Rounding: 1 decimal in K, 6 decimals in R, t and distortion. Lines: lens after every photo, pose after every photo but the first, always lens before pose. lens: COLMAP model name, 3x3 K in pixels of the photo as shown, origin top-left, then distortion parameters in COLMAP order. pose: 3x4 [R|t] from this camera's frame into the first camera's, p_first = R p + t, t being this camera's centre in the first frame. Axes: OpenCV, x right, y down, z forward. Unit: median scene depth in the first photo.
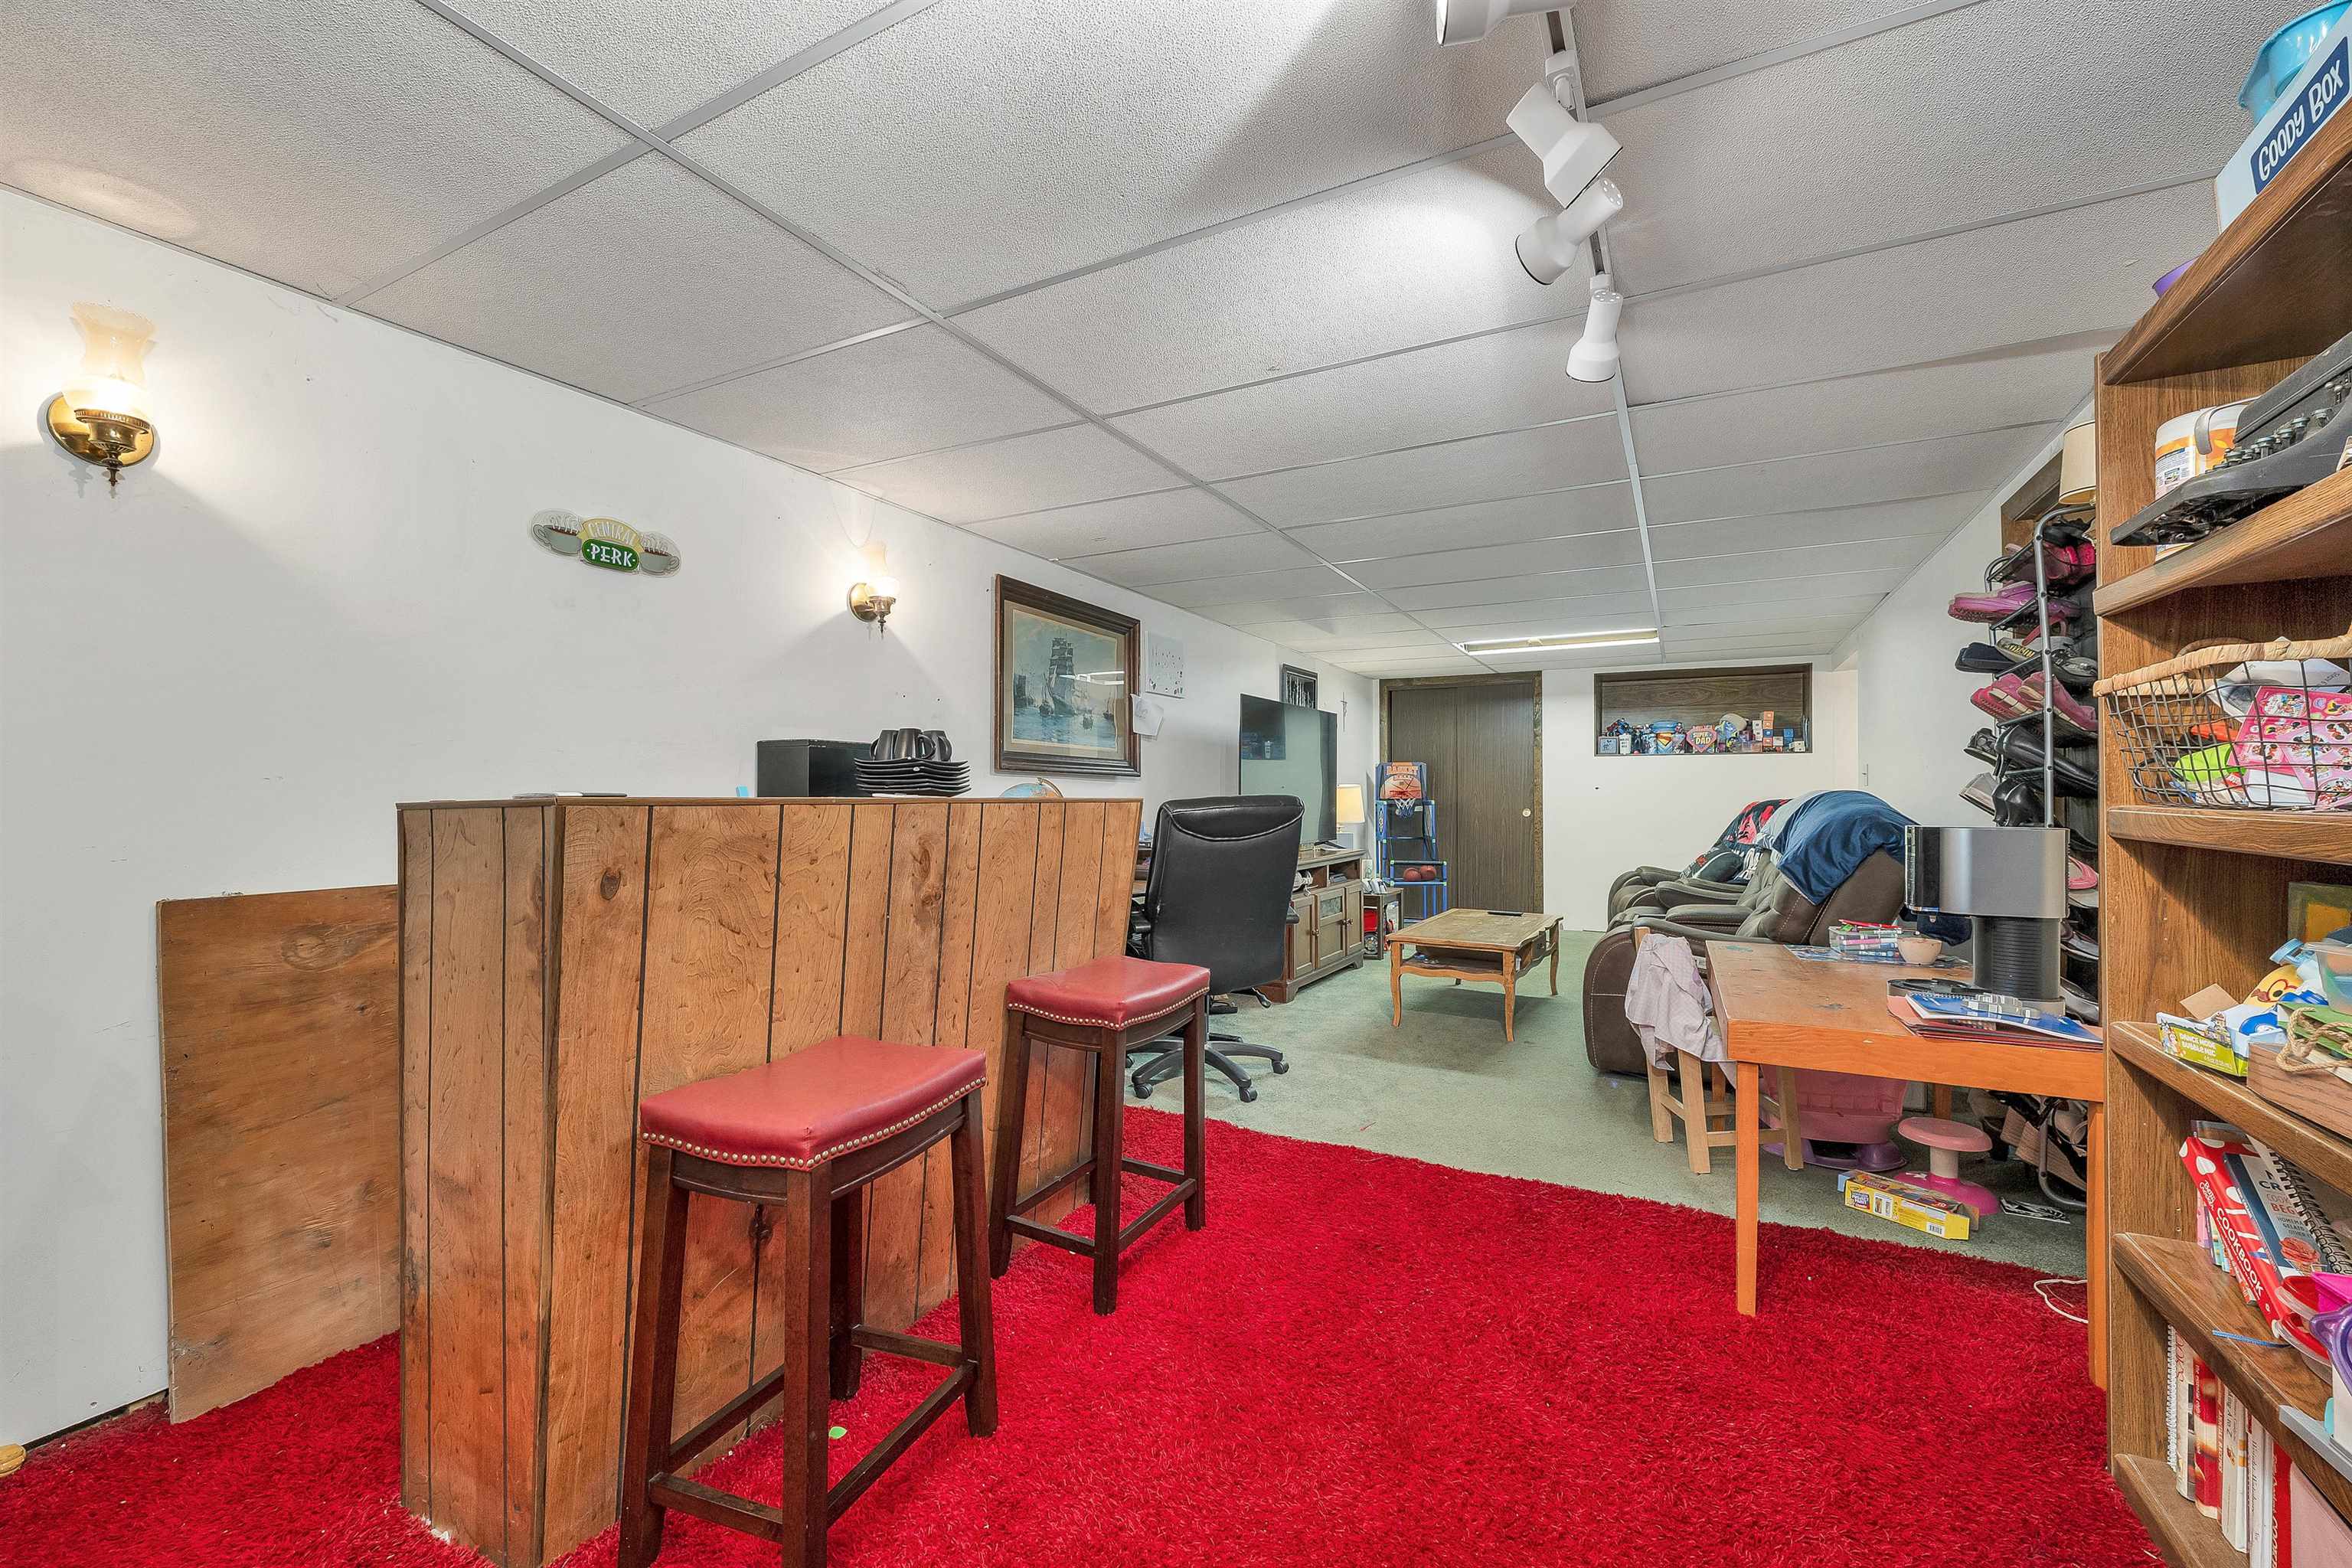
lens RADIAL K [[971.6, 0, 1167.4], [0, 971.6, 783.9], [0, 0, 1]] dist [0.000452, 0.000094]
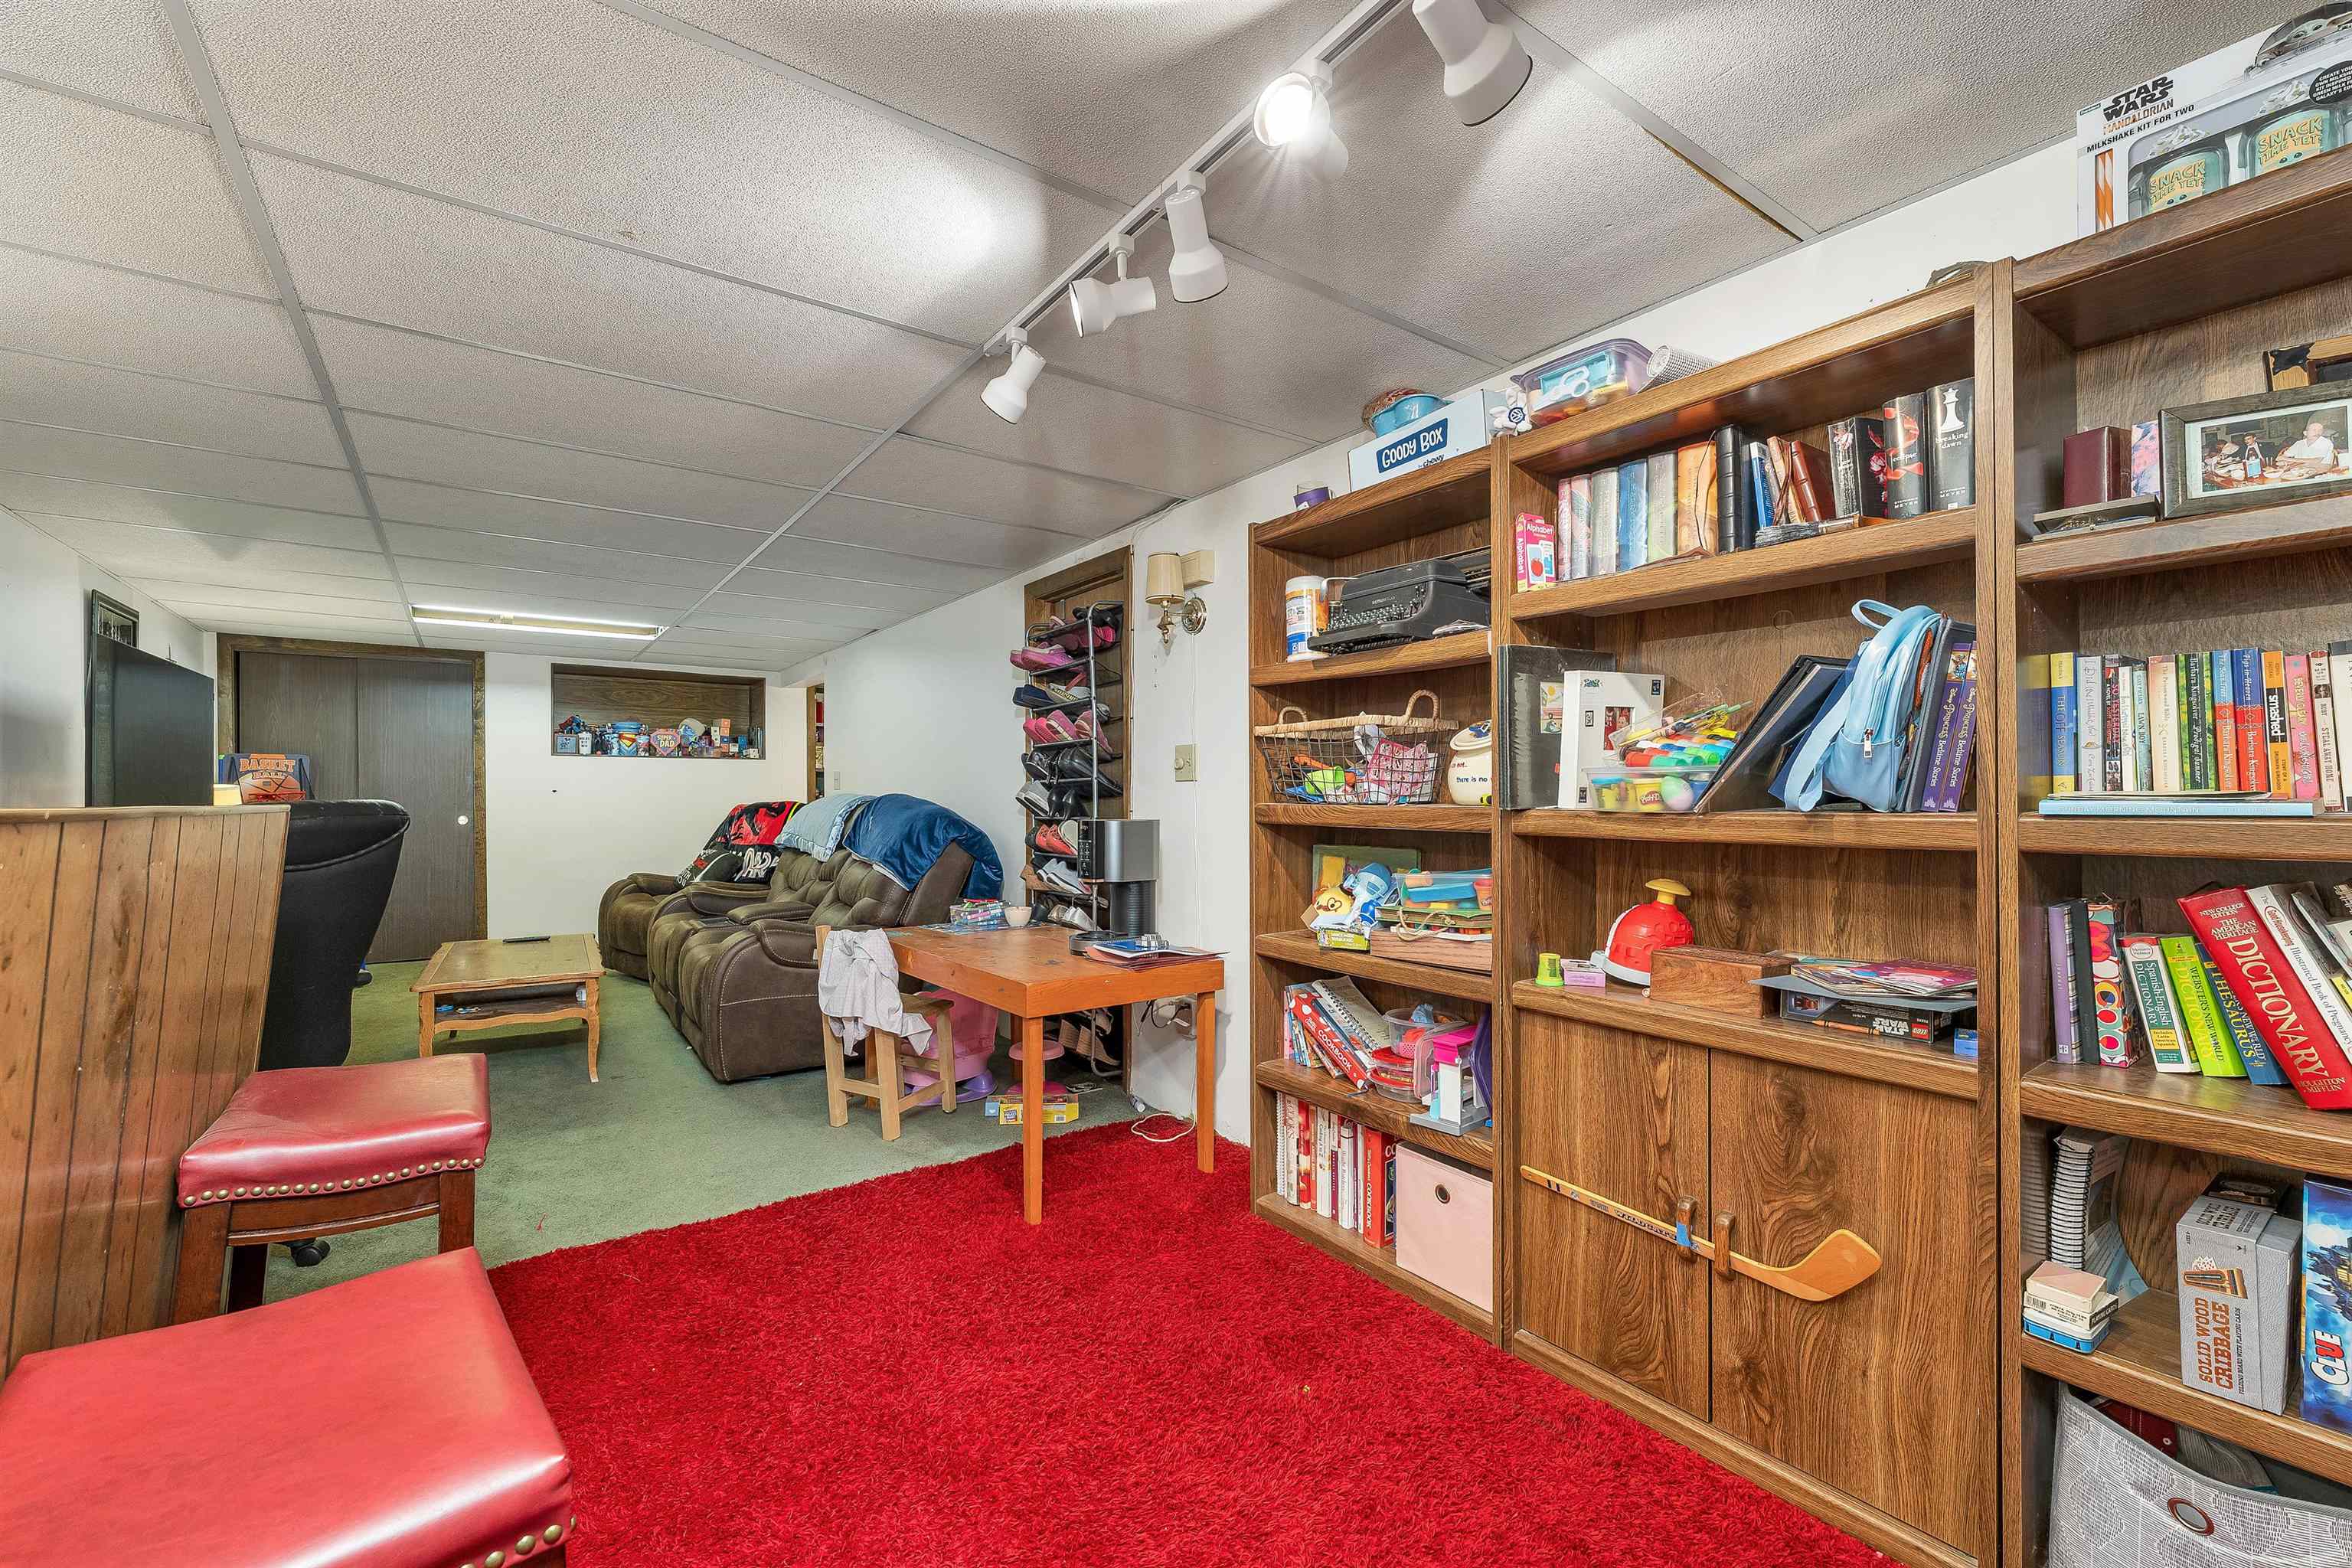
lens RADIAL K [[987.3, 0, 1167.3], [0, 987.3, 799.4], [0, 0, 1]] dist [0.001174, 0.000310]
pose [[0.438636, -0.003167, 0.898659, -0.259113], [-0.007942, 0.999941, 0.007400, 0.001817], [-0.898630, -0.010383, 0.438585, 0.184093]]
